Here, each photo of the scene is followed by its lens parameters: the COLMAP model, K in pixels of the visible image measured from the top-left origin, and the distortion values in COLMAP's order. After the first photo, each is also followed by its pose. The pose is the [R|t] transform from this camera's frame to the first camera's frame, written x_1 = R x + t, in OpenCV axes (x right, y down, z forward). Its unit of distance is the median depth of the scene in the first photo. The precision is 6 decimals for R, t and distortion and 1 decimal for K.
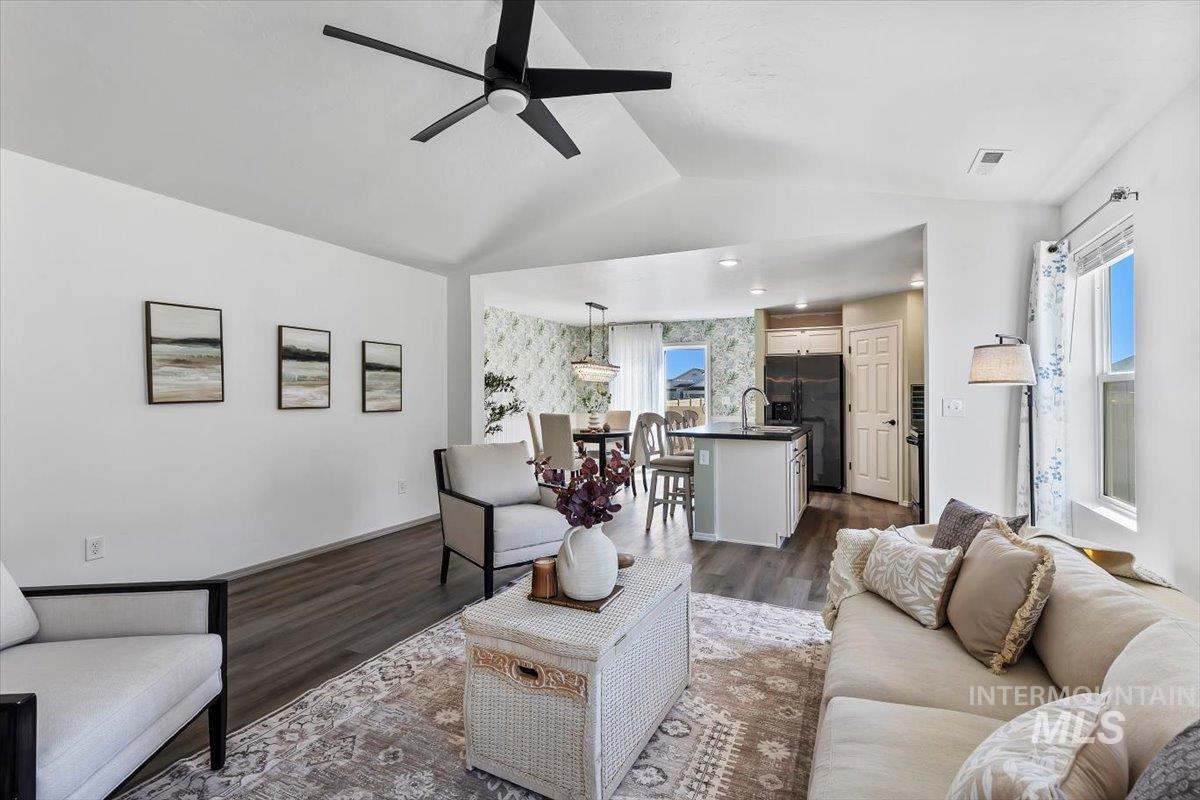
lens RADIAL K [[541.8, 0, 595.4], [0, 541.8, 396.5], [0, 0, 1]] dist [0.006090, 0.000116]
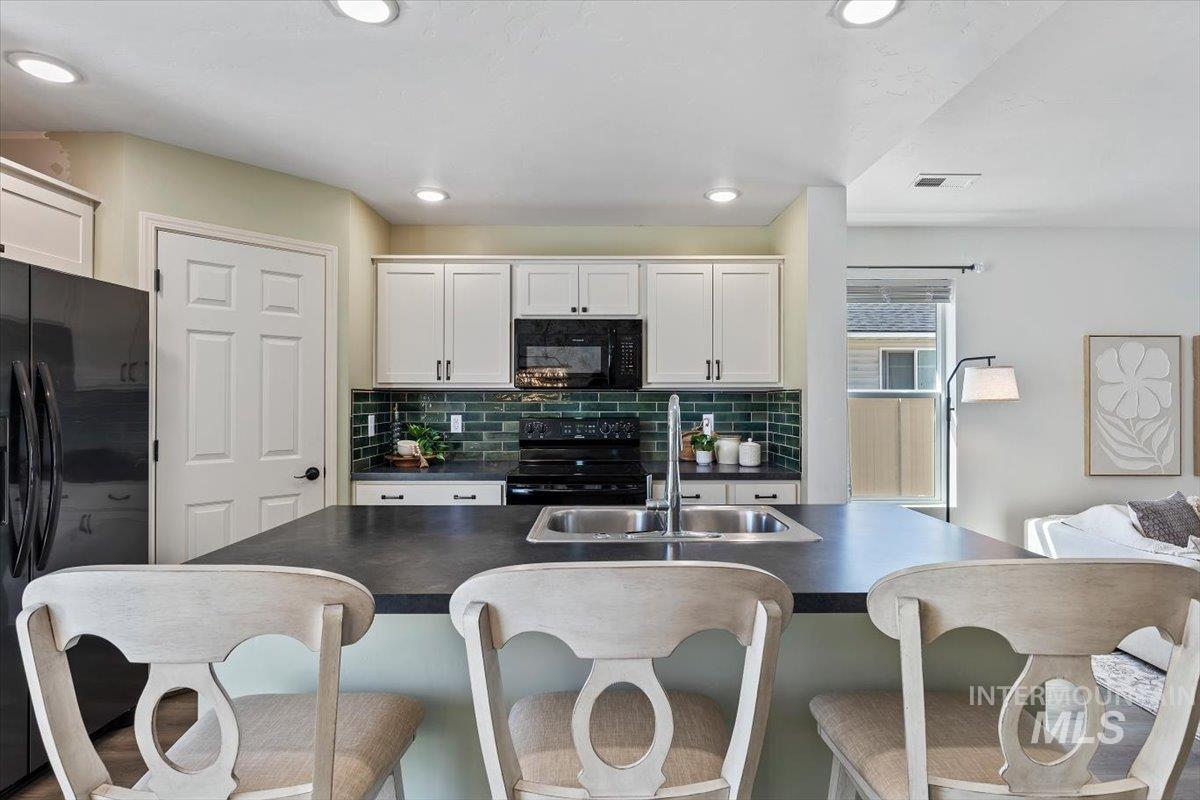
lens RADIAL K [[620.6, 0, 609.5], [0, 620.6, 393.3], [0, 0, 1]] dist [-0.000151, -0.000339]
pose [[-0.453127, 0.008094, 0.891409, -0.006742], [0.000659, 0.999962, -0.008745, -0.010912], [-0.891446, -0.003375, -0.453115, 0.904988]]
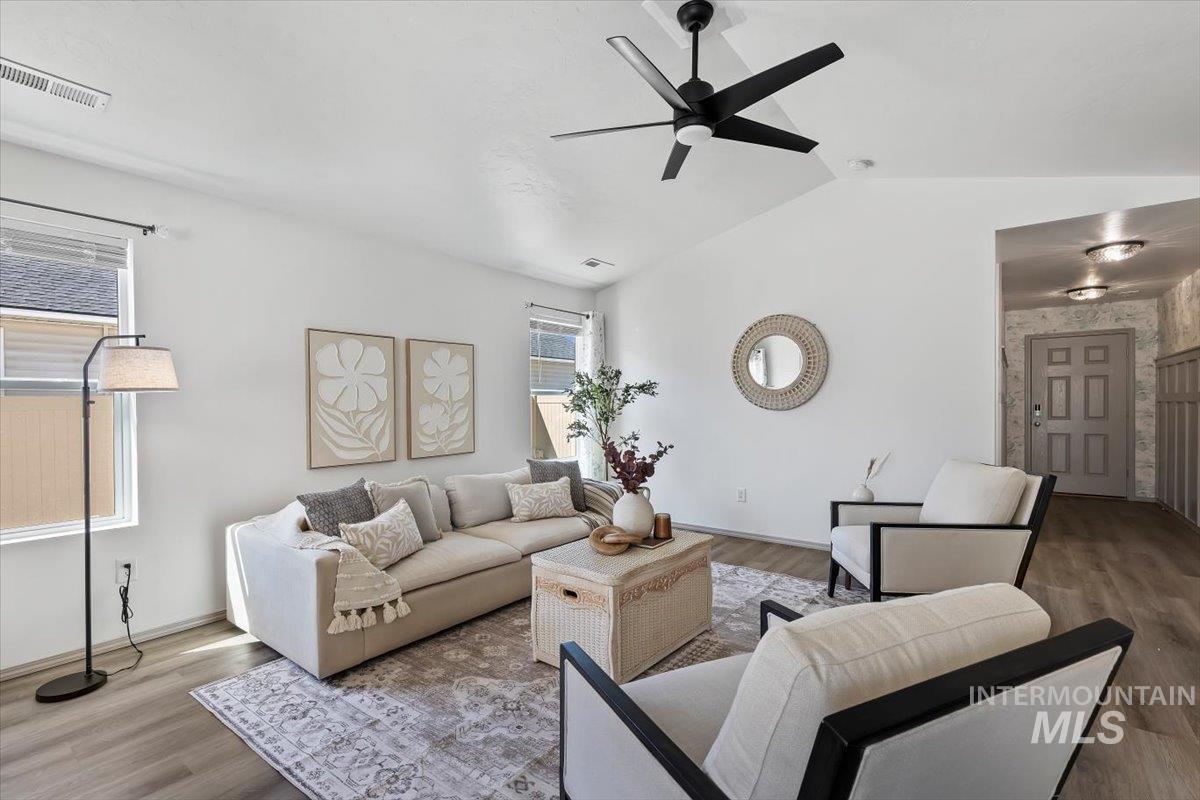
lens RADIAL K [[541.8, 0, 608.7], [0, 541.8, 409.4], [0, 0, 1]] dist [0.006090, 0.000116]
pose [[-0.982843, -0.000436, 0.184446, -0.061078], [0.002679, 0.999858, 0.016637, -0.002158], [-0.184427, 0.016846, -0.982702, 0.690530]]
